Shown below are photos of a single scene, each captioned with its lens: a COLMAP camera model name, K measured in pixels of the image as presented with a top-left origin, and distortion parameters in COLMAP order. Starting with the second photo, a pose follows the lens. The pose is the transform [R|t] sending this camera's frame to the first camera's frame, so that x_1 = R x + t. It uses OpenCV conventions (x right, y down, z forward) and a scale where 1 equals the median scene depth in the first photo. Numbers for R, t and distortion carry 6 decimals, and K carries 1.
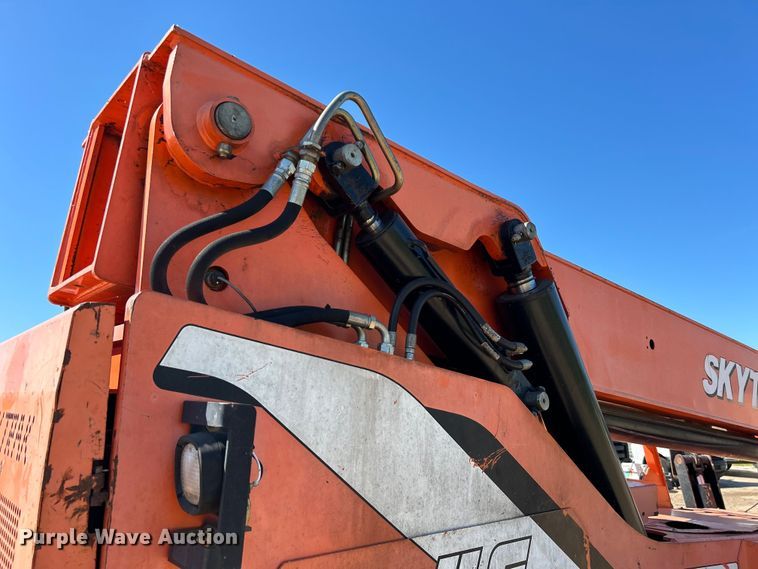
lens RADIAL K [[576.2, 0, 381.3], [0, 576.2, 281.0], [0, 0, 1]] dist [0.055287, -0.066263]
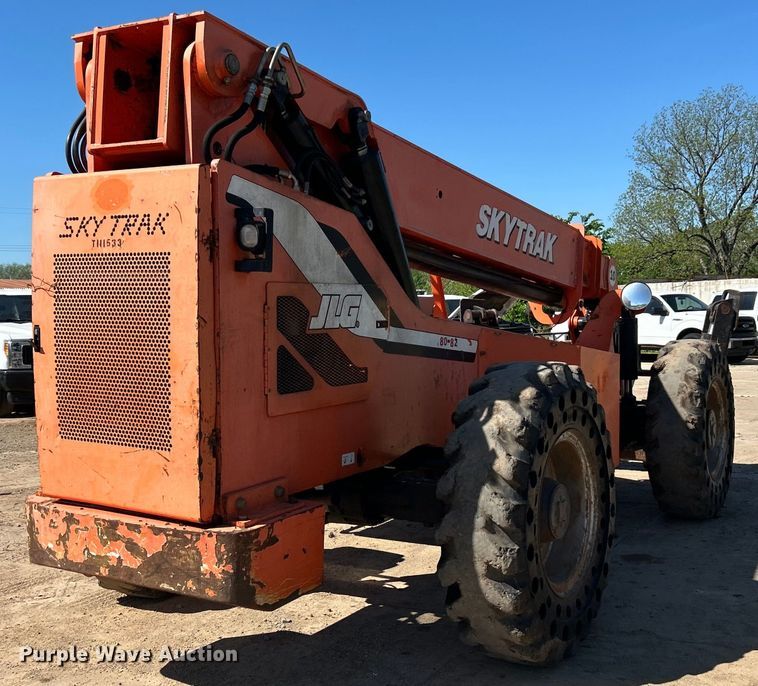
lens RADIAL K [[906.1, 0, 379.0], [0, 906.1, 343.0], [0, 0, 1]] dist [0.143176, -0.371041]
pose [[0.944339, -0.025767, 0.327963, -0.622353], [-0.062173, 0.964983, 0.254837, -0.146921], [-0.323045, -0.261043, 0.909669, -1.632220]]
